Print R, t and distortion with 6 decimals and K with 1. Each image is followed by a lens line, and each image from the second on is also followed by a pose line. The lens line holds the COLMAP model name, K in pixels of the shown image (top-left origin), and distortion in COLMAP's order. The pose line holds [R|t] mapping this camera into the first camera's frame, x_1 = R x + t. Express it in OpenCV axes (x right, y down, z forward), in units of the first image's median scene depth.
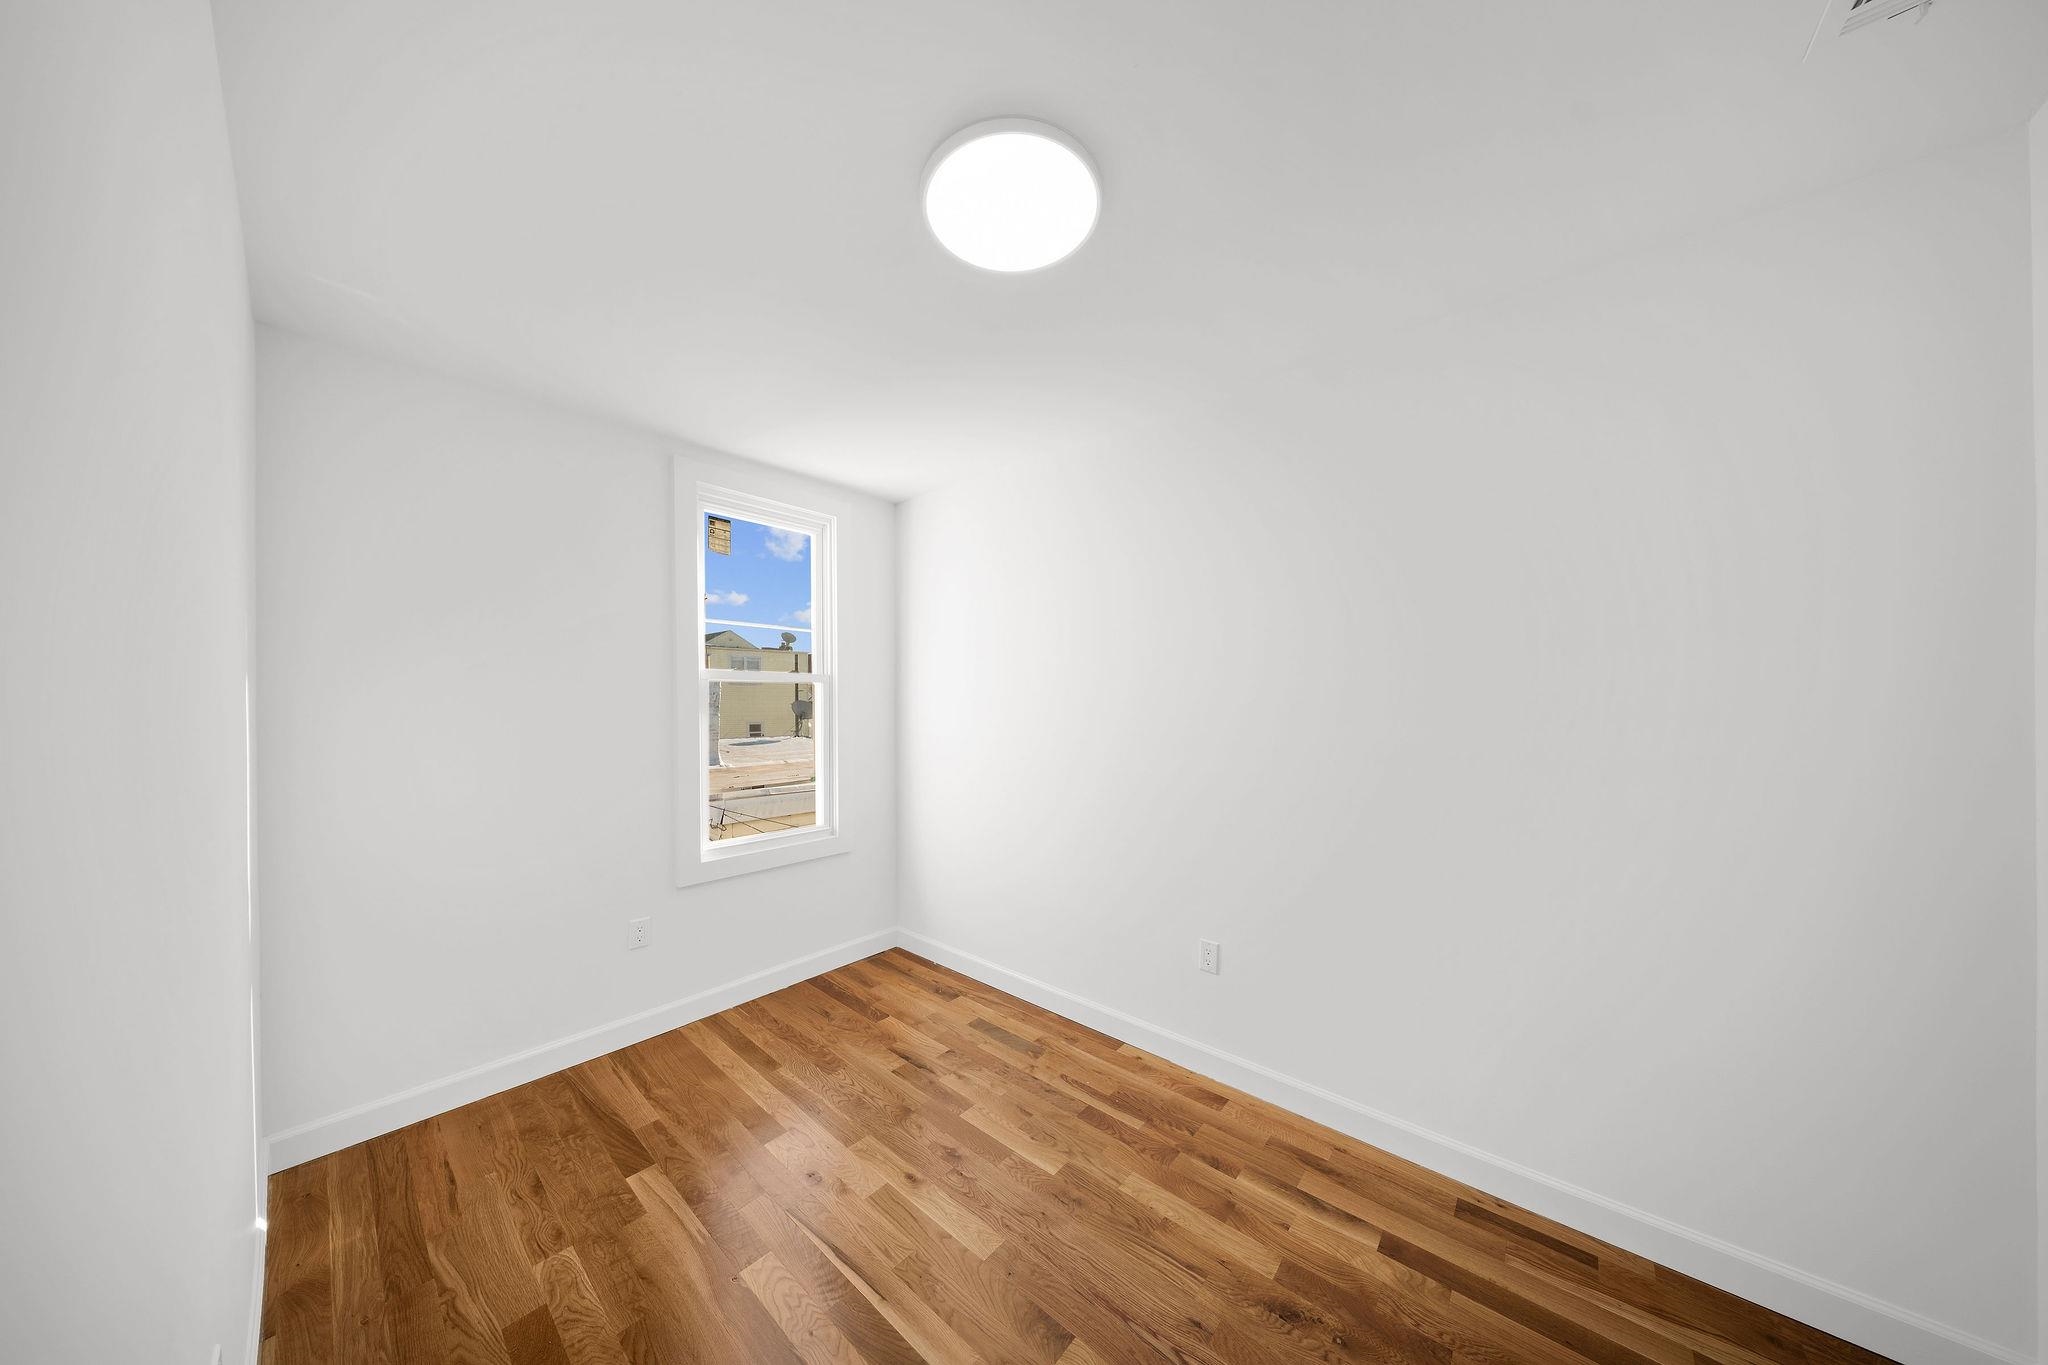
lens RADIAL K [[604.5, 0, 1028.9], [0, 604.5, 697.2], [0, 0, 1]] dist [-0.006223, -0.000288]
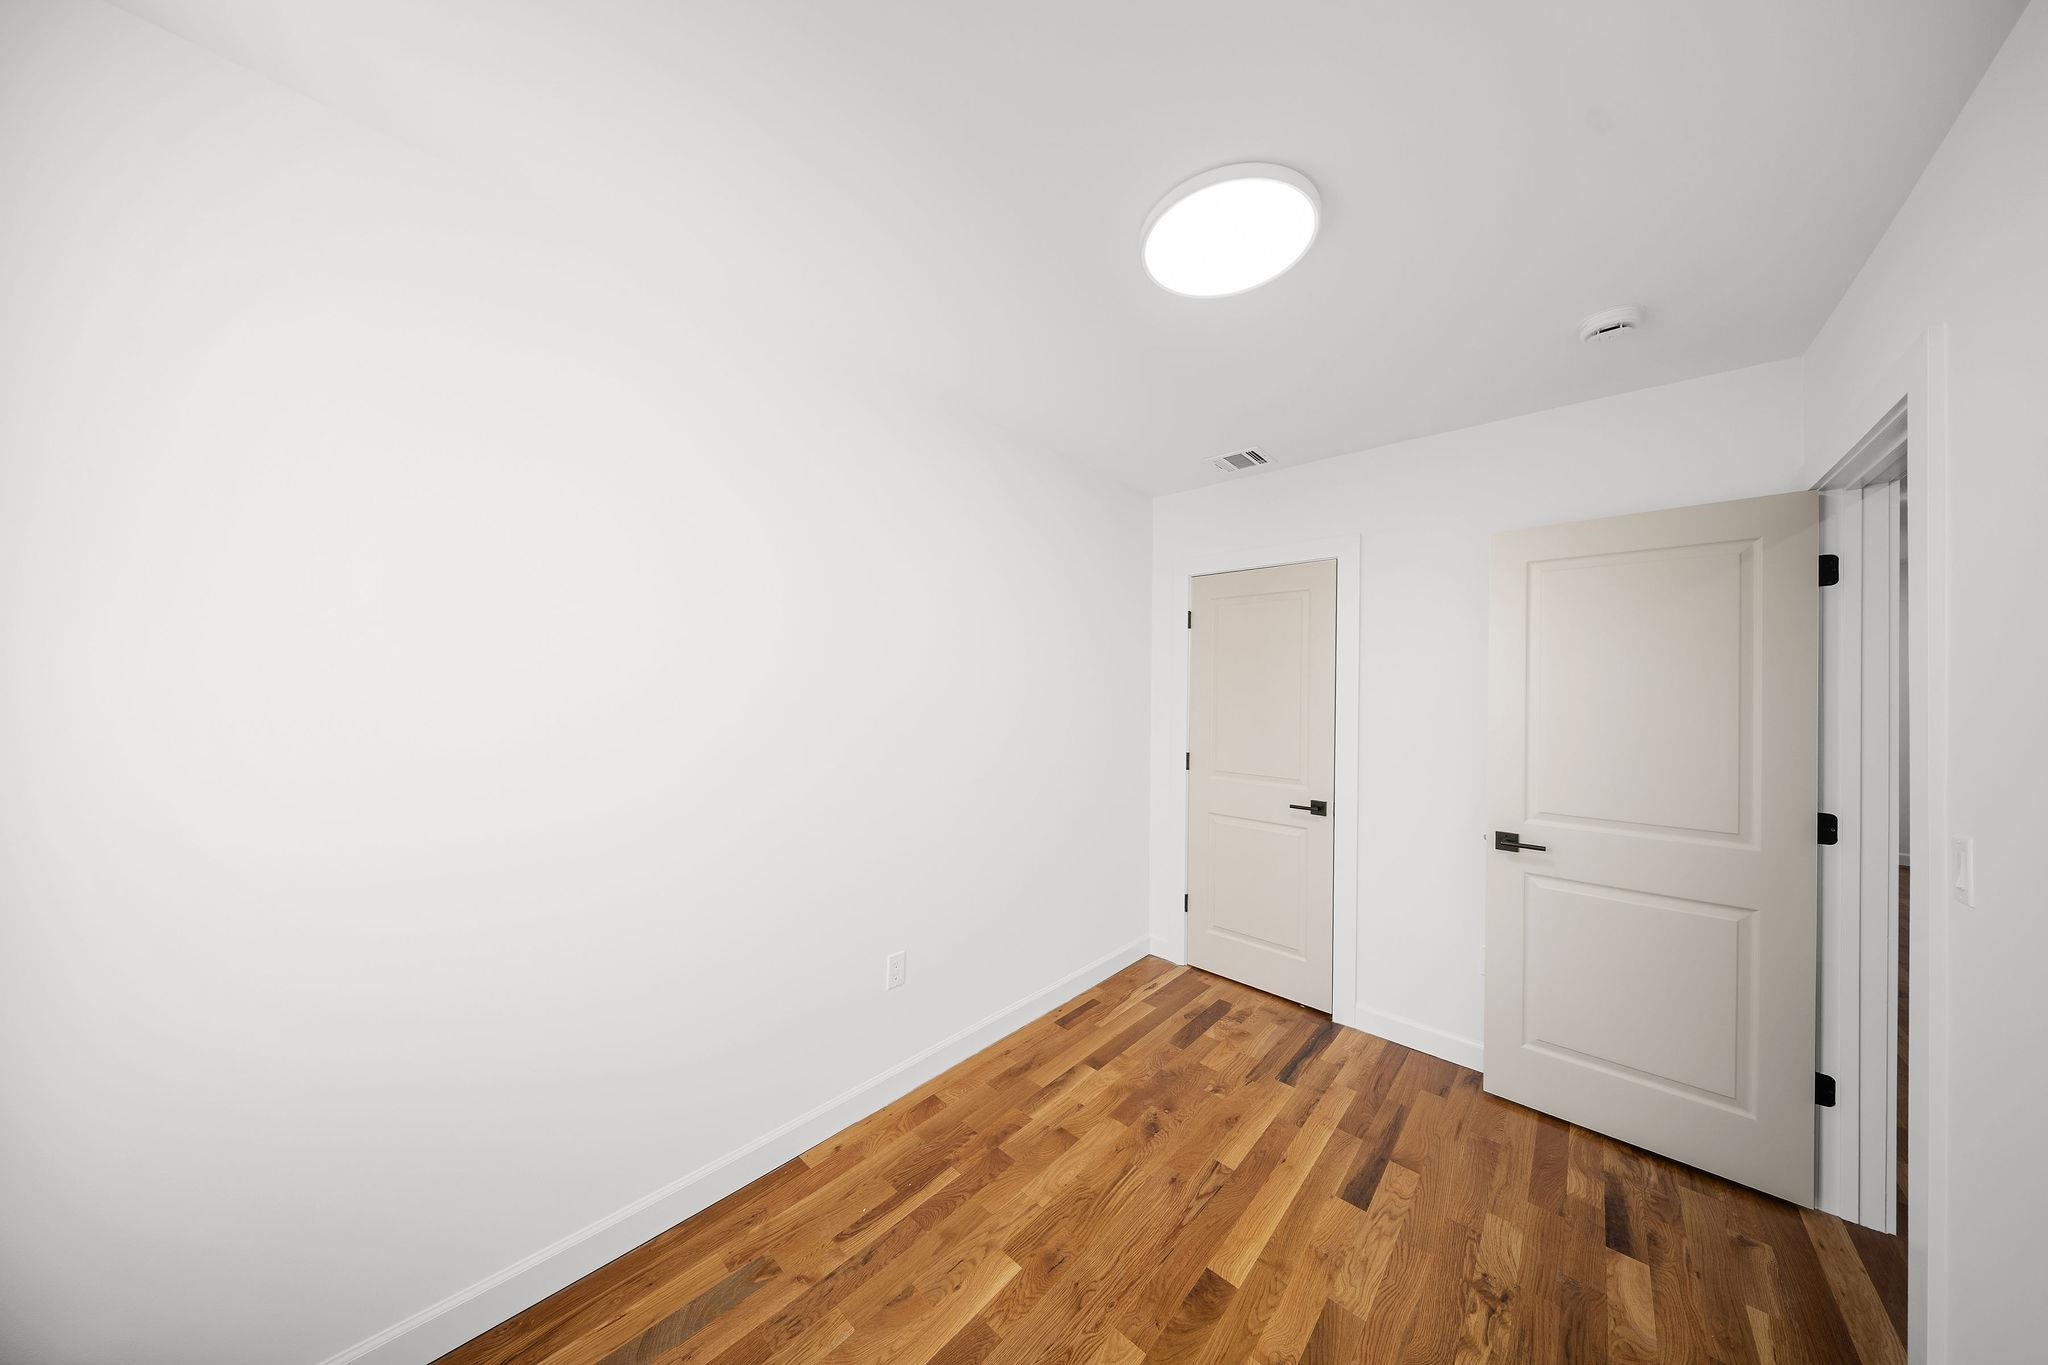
lens RADIAL K [[604.5, 0, 1036.6], [0, 604.5, 683.5], [0, 0, 1]] dist [-0.006223, -0.000288]
pose [[0.059662, 0.006612, 0.998197, -0.768653], [-0.011857, 0.999912, -0.005914, -0.011148], [-0.998148, -0.011483, 0.059735, 0.908064]]
